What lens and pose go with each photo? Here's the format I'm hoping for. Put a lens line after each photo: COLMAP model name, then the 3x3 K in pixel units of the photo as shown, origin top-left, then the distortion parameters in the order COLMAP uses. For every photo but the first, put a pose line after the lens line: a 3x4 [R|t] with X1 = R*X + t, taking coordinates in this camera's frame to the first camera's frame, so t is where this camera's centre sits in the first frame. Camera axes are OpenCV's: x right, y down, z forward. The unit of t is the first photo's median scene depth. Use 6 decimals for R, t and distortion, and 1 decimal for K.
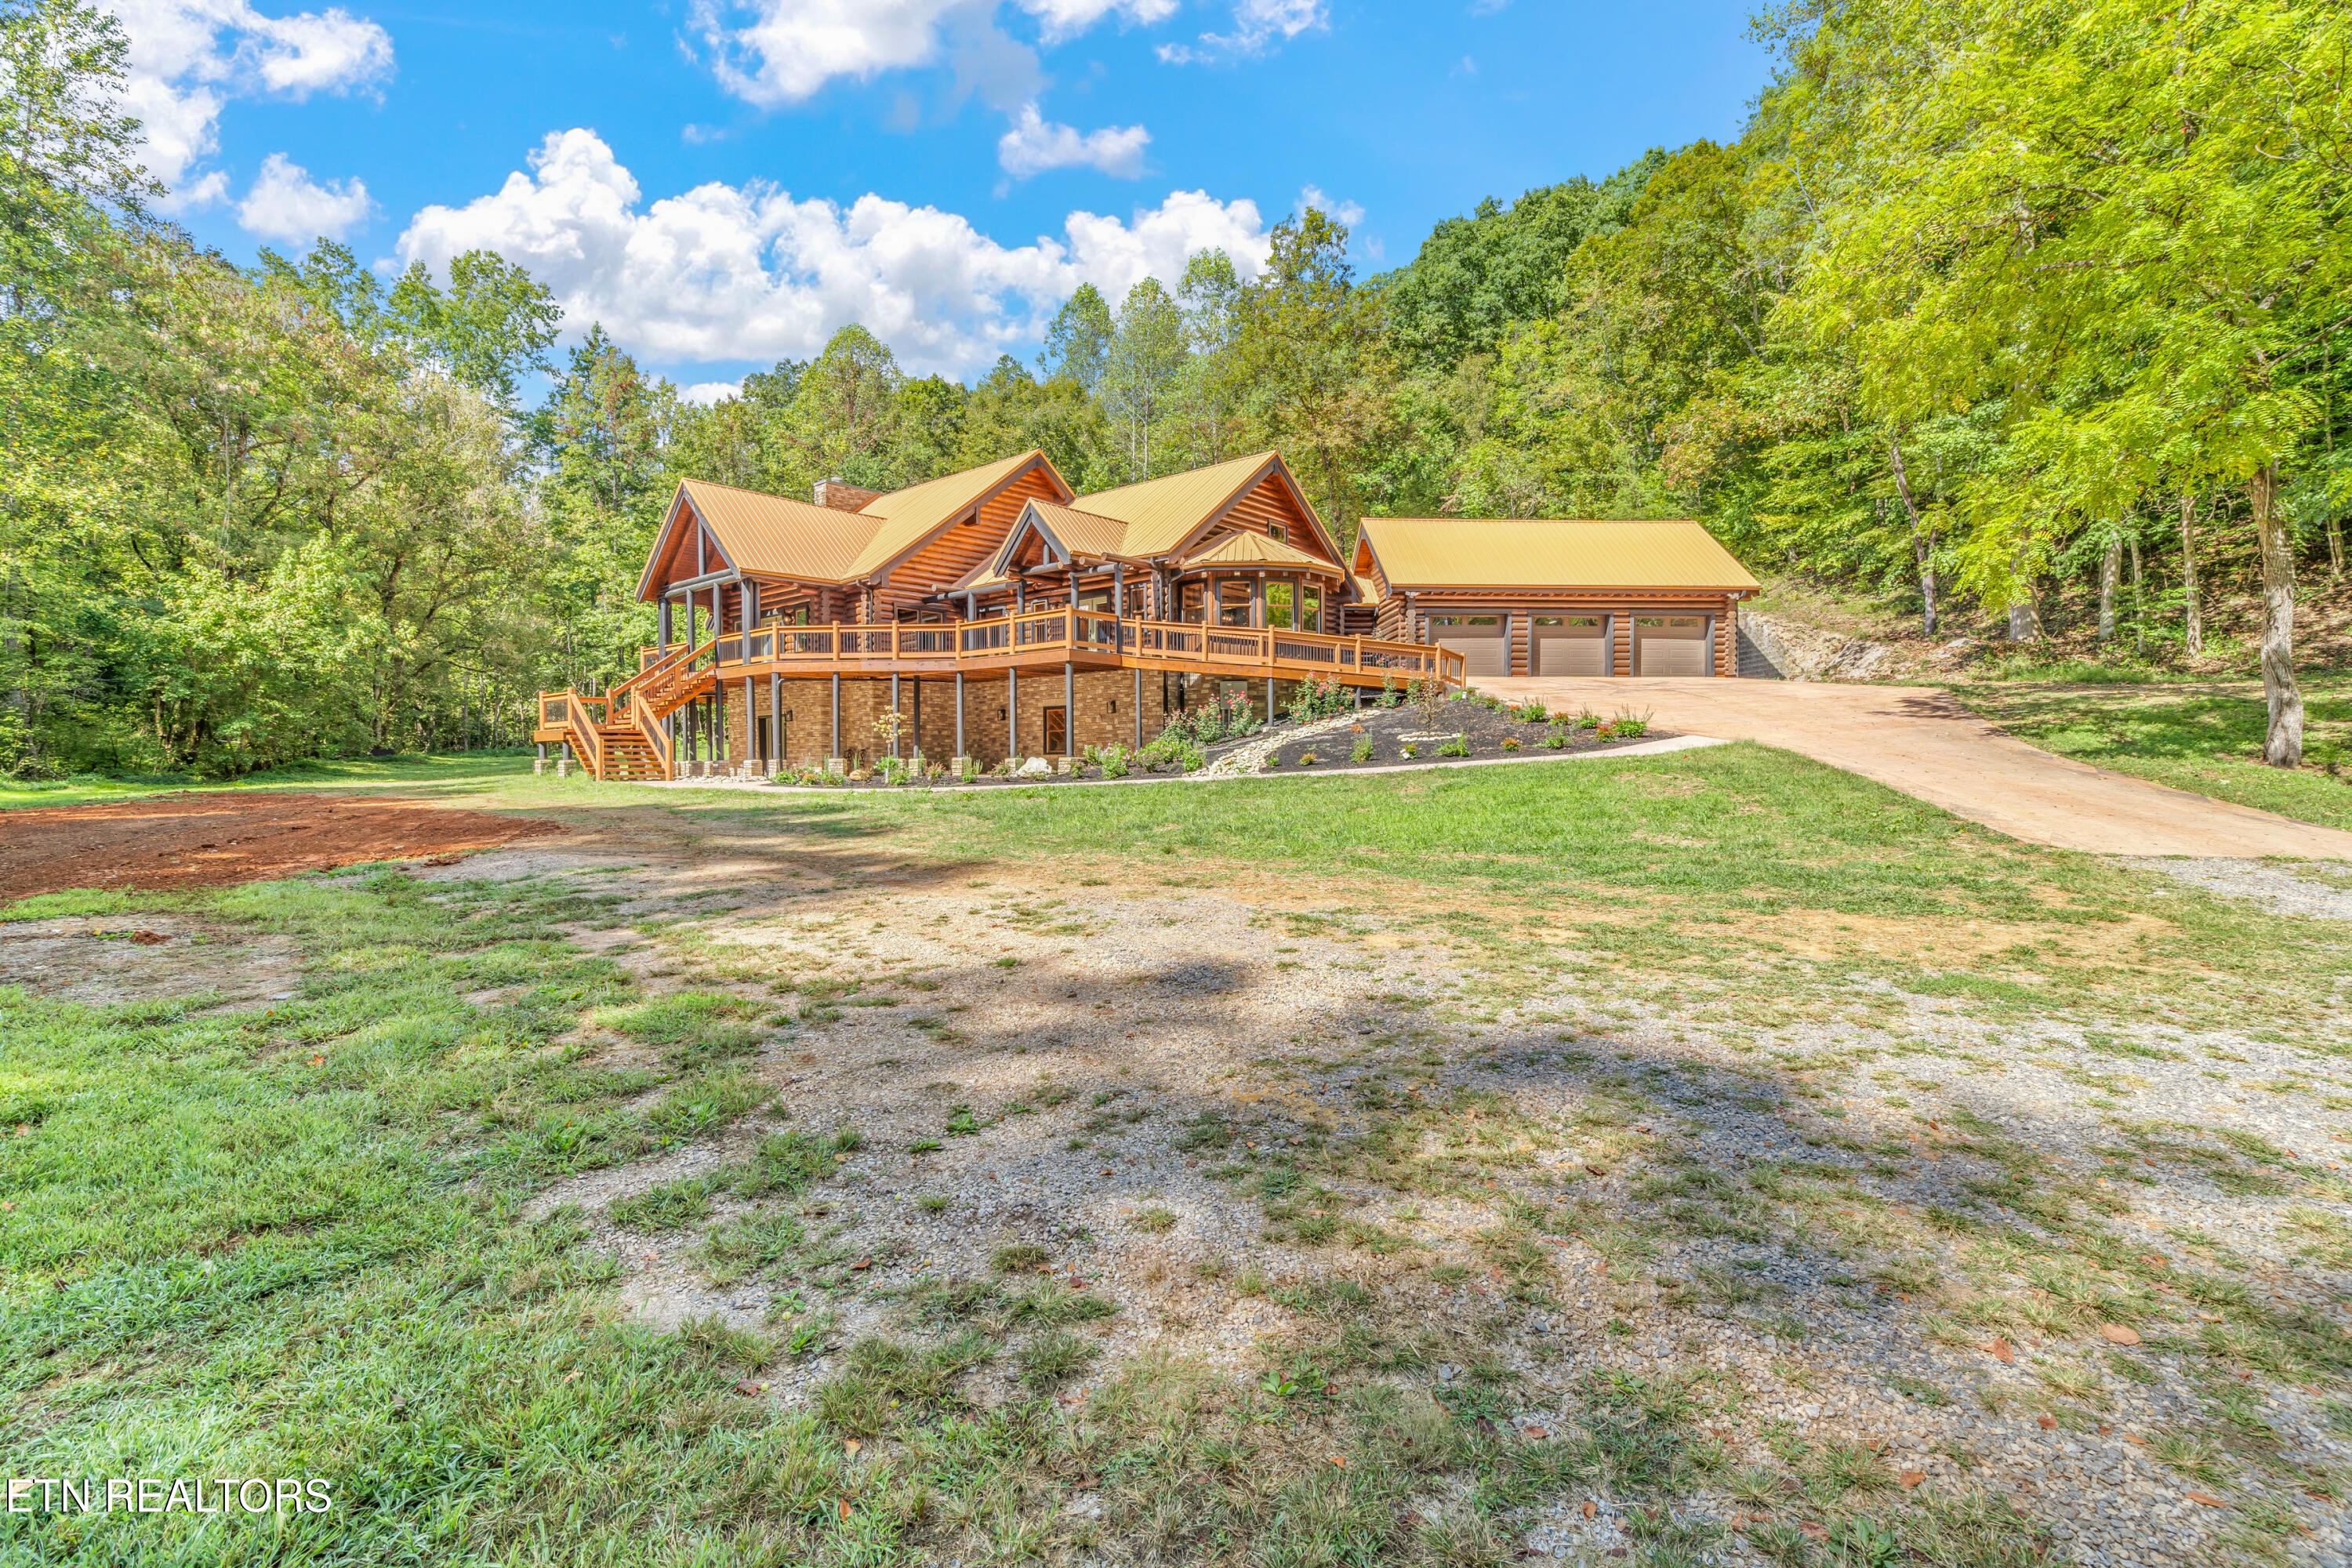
lens RADIAL K [[1053.5, 0, 1175.3], [0, 1053.5, 767.6], [0, 0, 1]] dist [-0.001993, -0.000161]
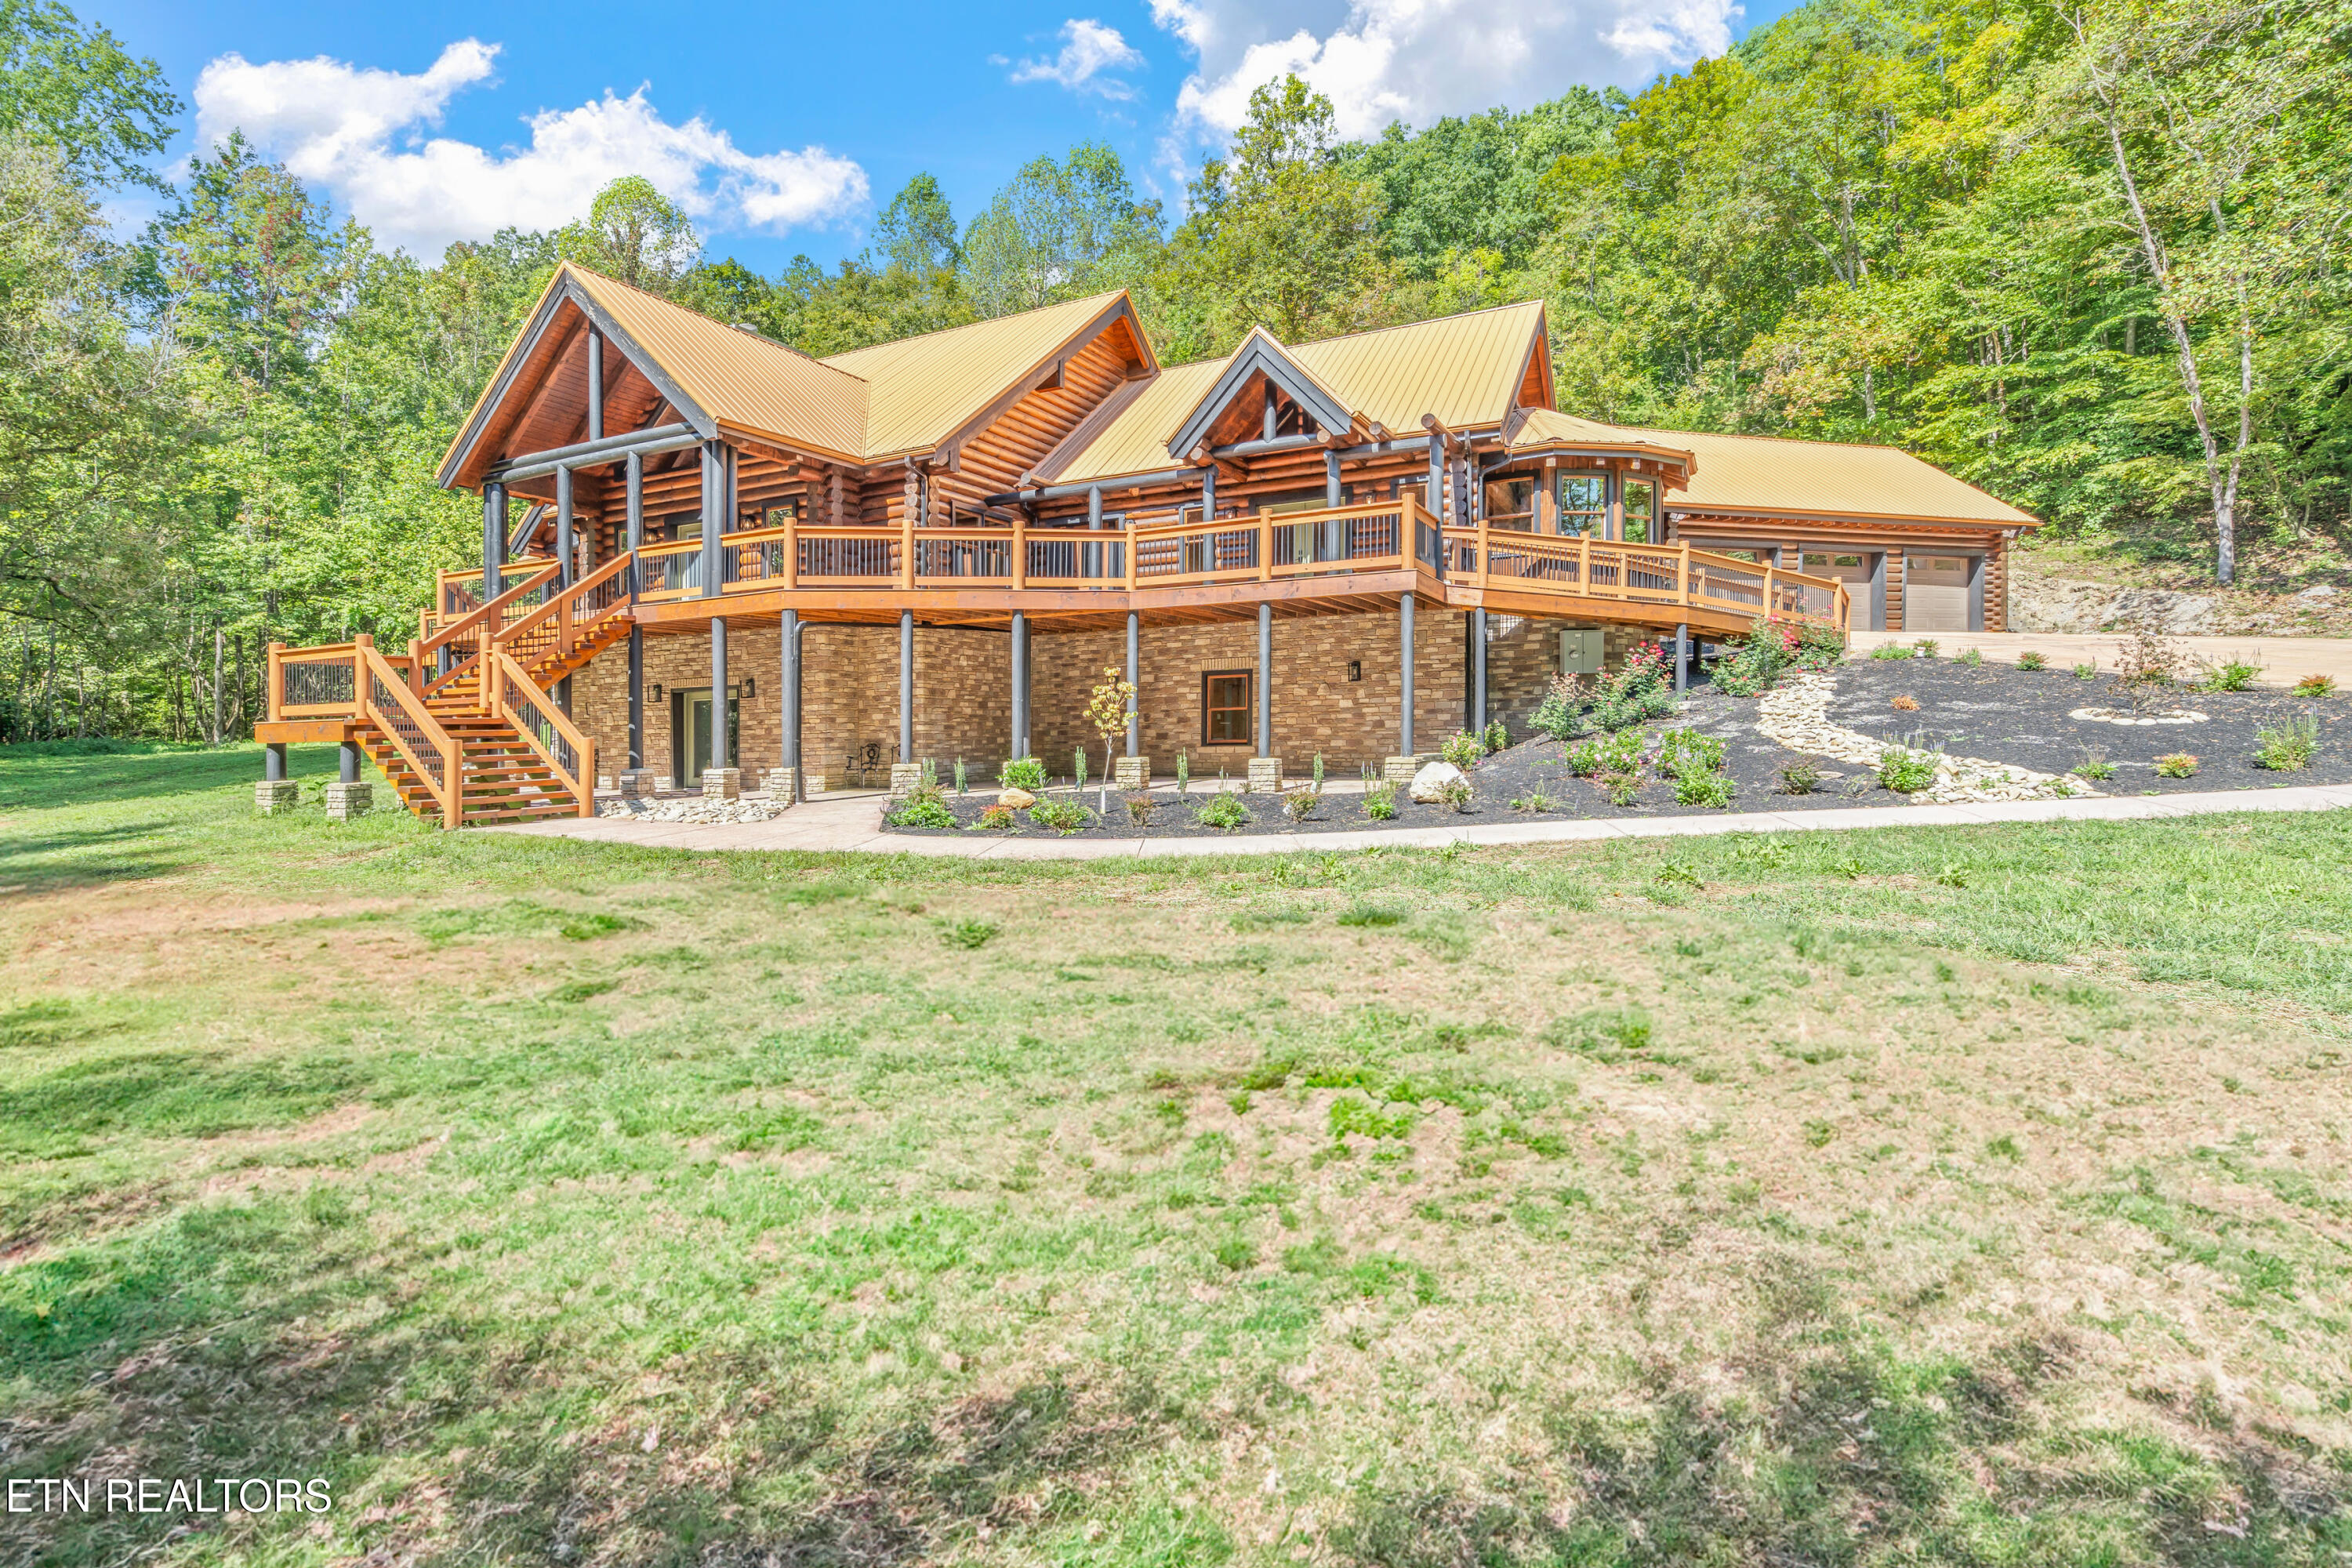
lens RADIAL K [[1080.3, 0, 1178.8], [0, 1080.3, 680.0], [0, 0, 1]] dist [0.001965, 0.000511]
pose [[0.966312, -0.004818, 0.257329, -0.289273], [0.018879, 0.998458, -0.052199, -0.018819], [-0.256681, 0.055299, 0.964913, 0.362991]]
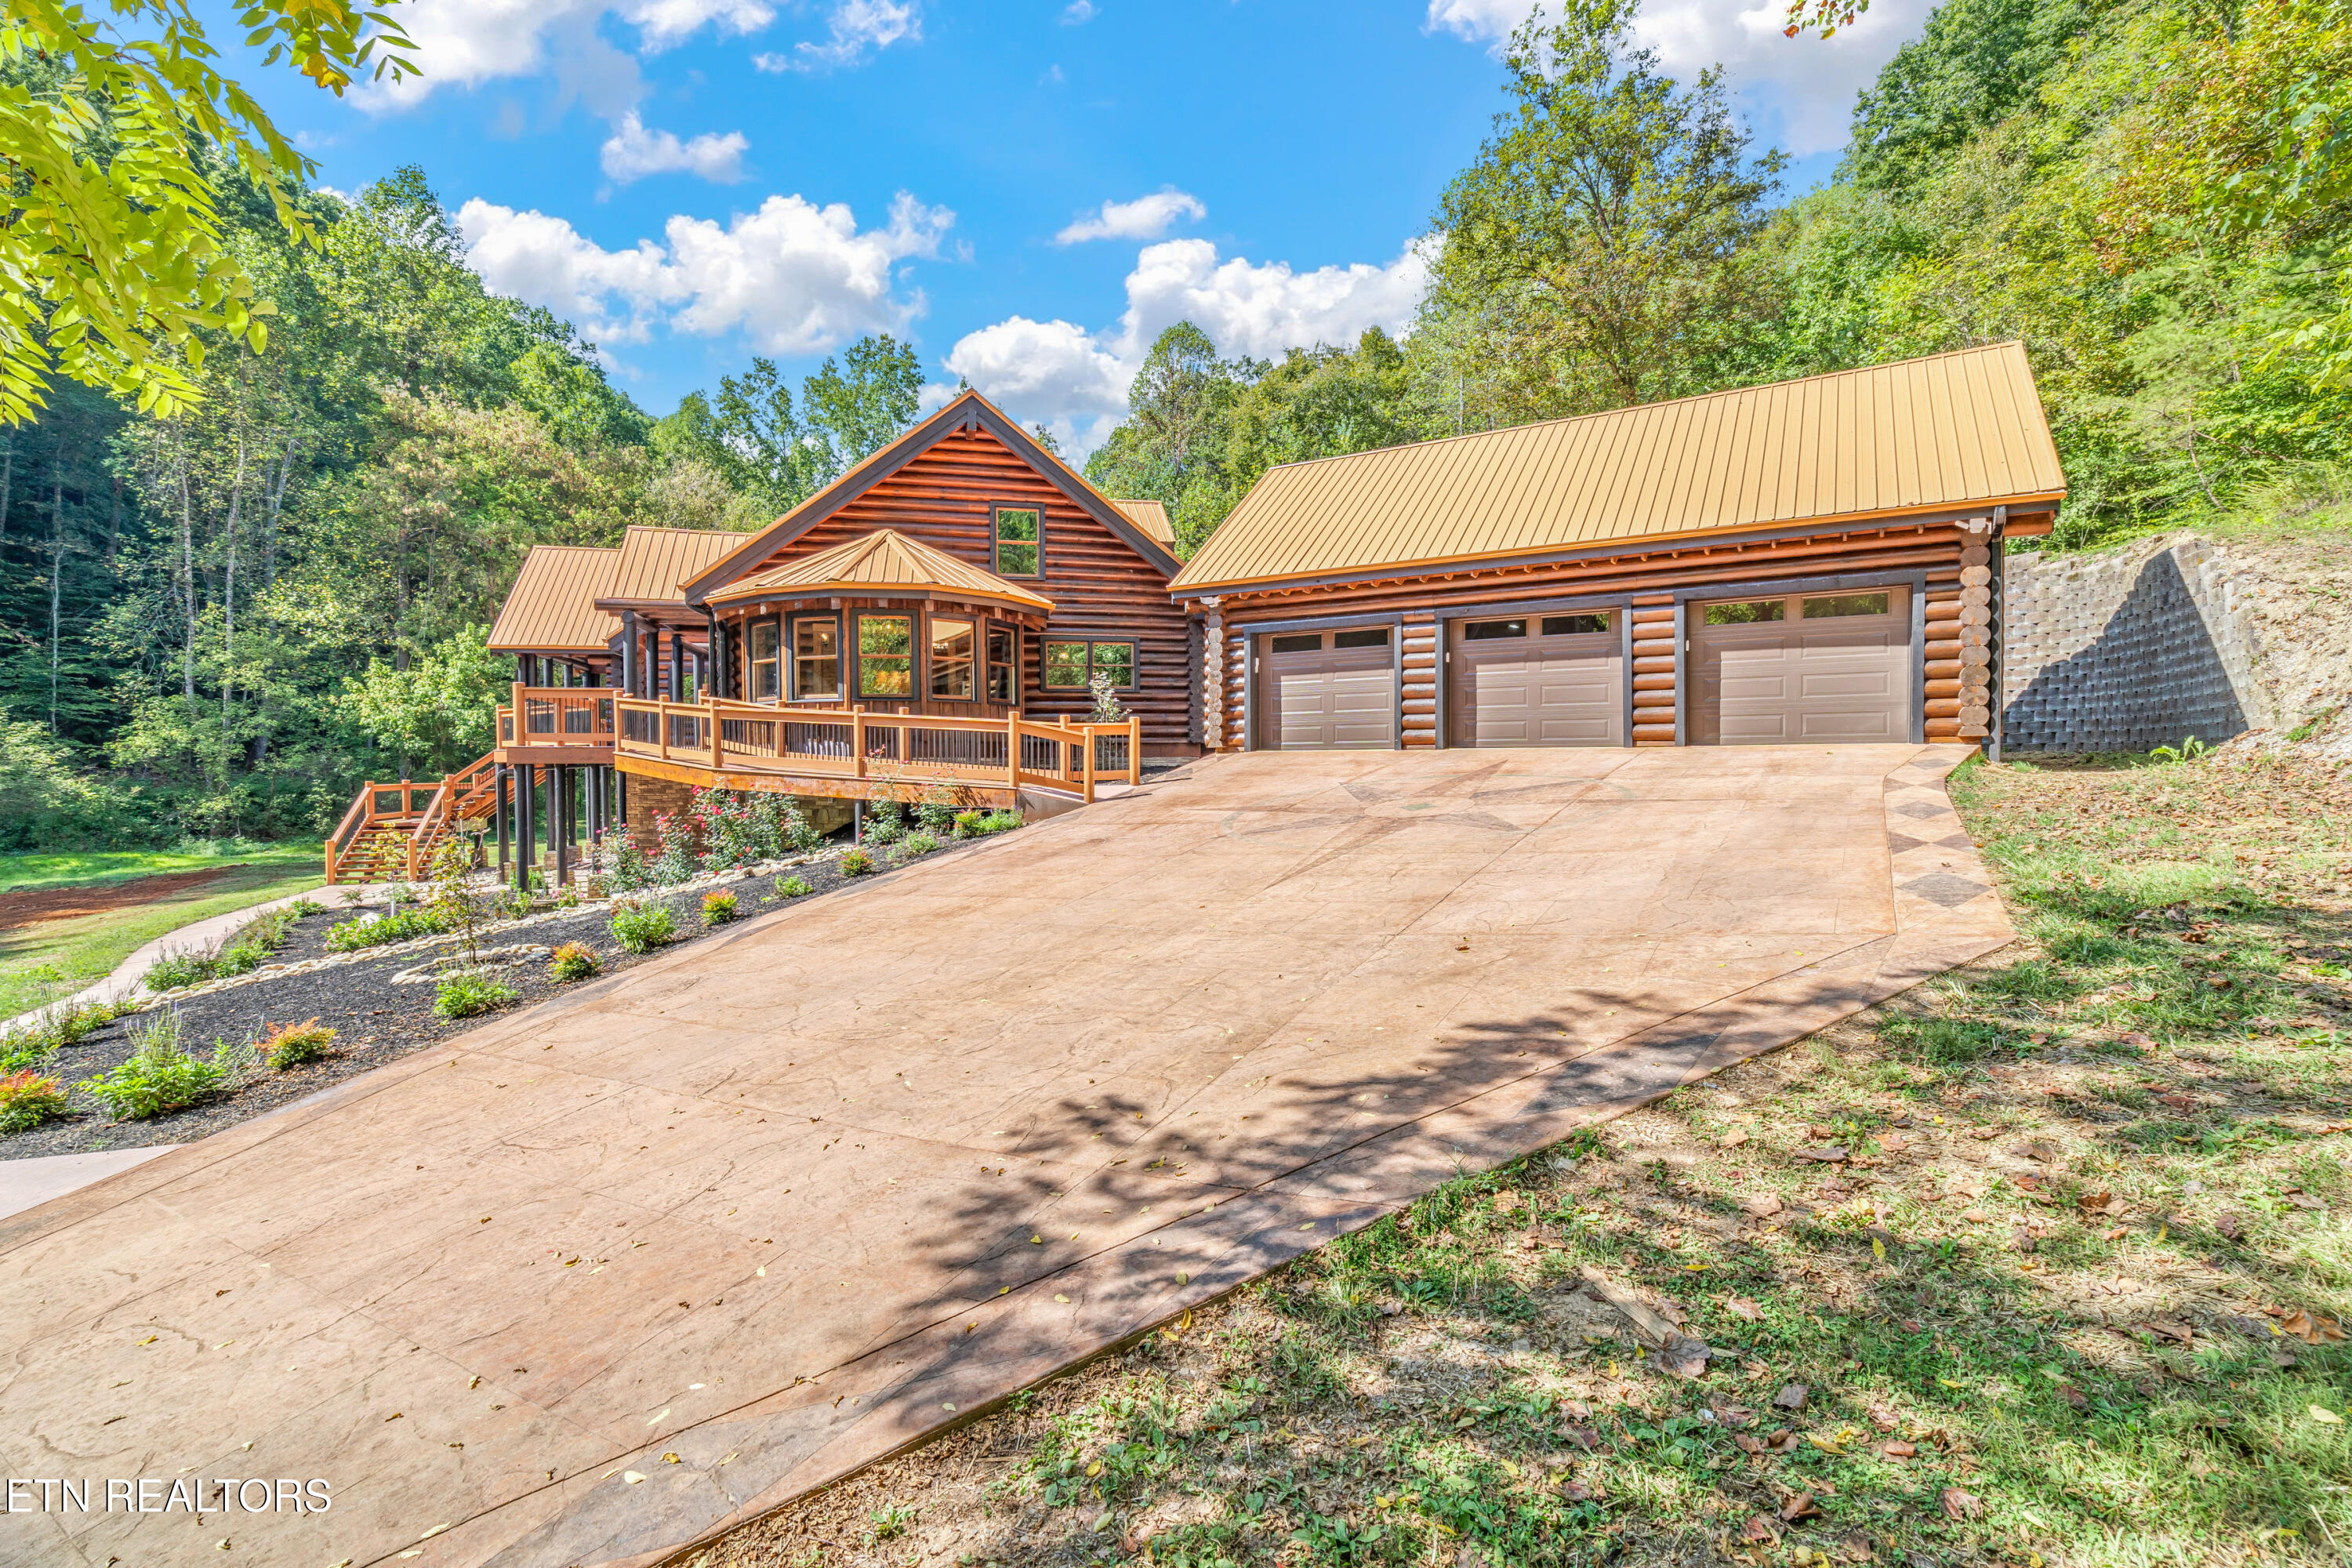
lens RADIAL K [[1081.1, 0, 1184.5], [0, 1081.1, 749.6], [0, 0, 1]] dist [0.000089, -0.000138]
pose [[0.811842, -0.006895, -0.583836, 0.520785], [-0.003064, 0.999866, -0.016069, -0.077721], [0.583868, 0.014835, 0.811713, 0.529516]]
